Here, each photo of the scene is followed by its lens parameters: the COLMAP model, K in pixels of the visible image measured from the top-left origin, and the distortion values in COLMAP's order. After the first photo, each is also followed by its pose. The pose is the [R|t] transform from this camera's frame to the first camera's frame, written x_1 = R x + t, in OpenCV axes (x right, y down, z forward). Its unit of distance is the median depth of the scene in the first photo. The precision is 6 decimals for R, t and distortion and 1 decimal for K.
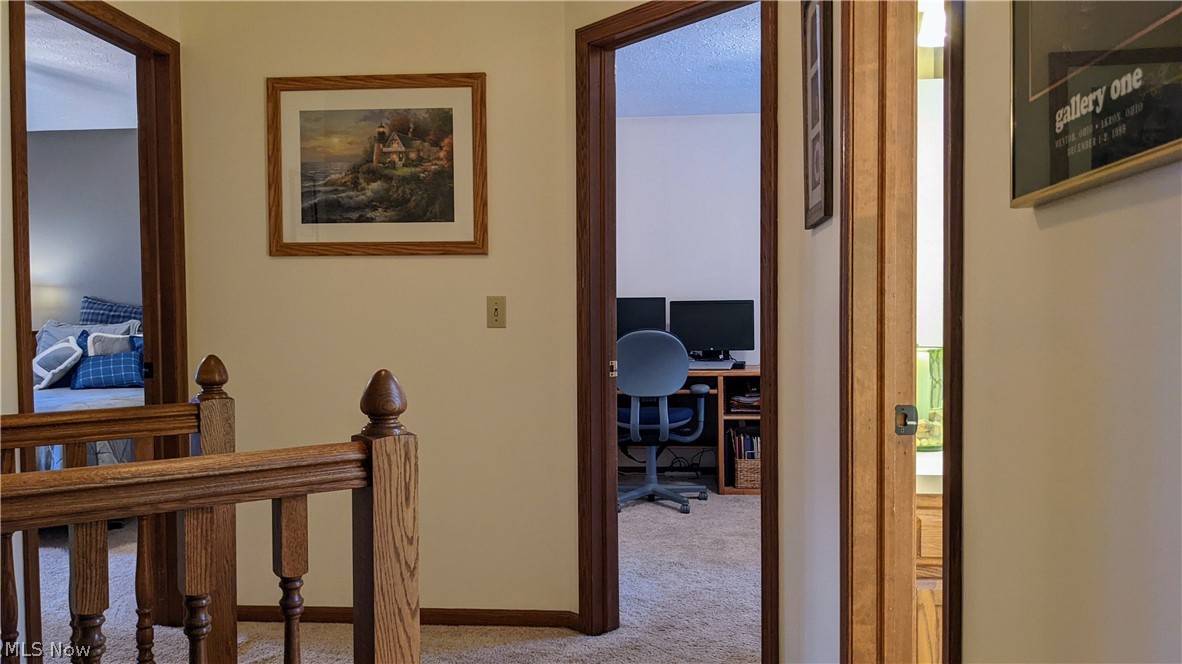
lens RADIAL K [[934.2, 0, 595.7], [0, 934.2, 337.7], [0, 0, 1]] dist [0.006479, -0.012446]
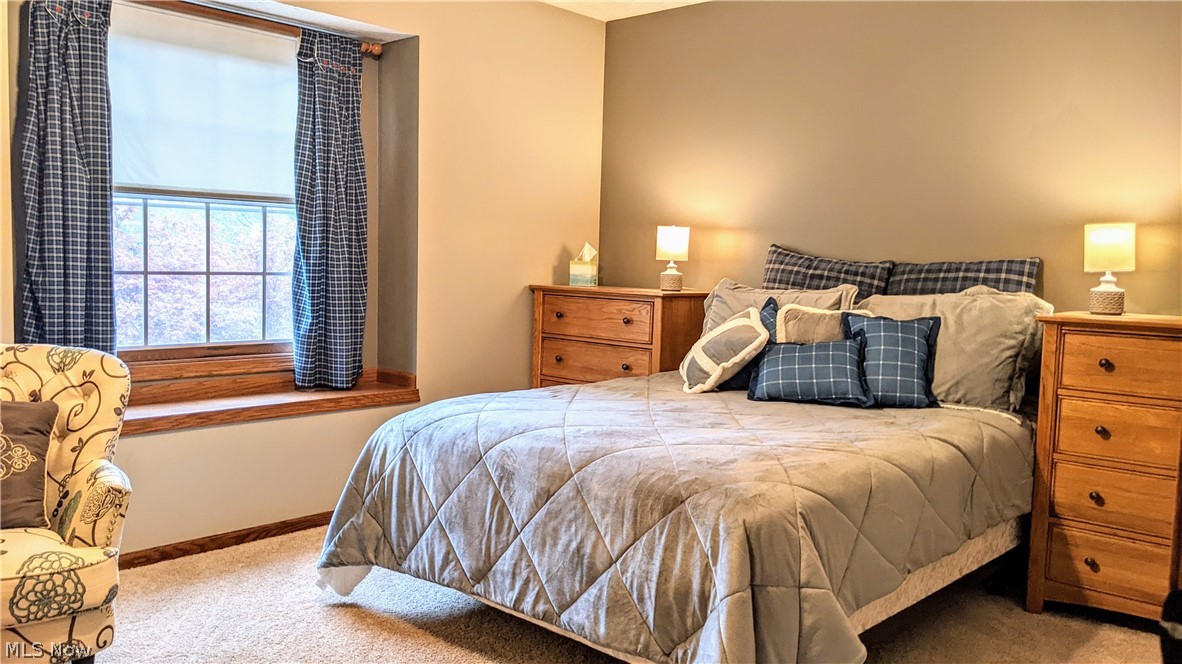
lens RADIAL K [[934.2, 0, 595.7], [0, 934.2, 337.7], [0, 0, 1]] dist [0.006479, -0.012446]
pose [[0.787996, 0.078959, -0.610596, -0.263829], [-0.051825, 0.996729, 0.062009, -0.014397], [0.613495, -0.017219, 0.789511, 0.447916]]
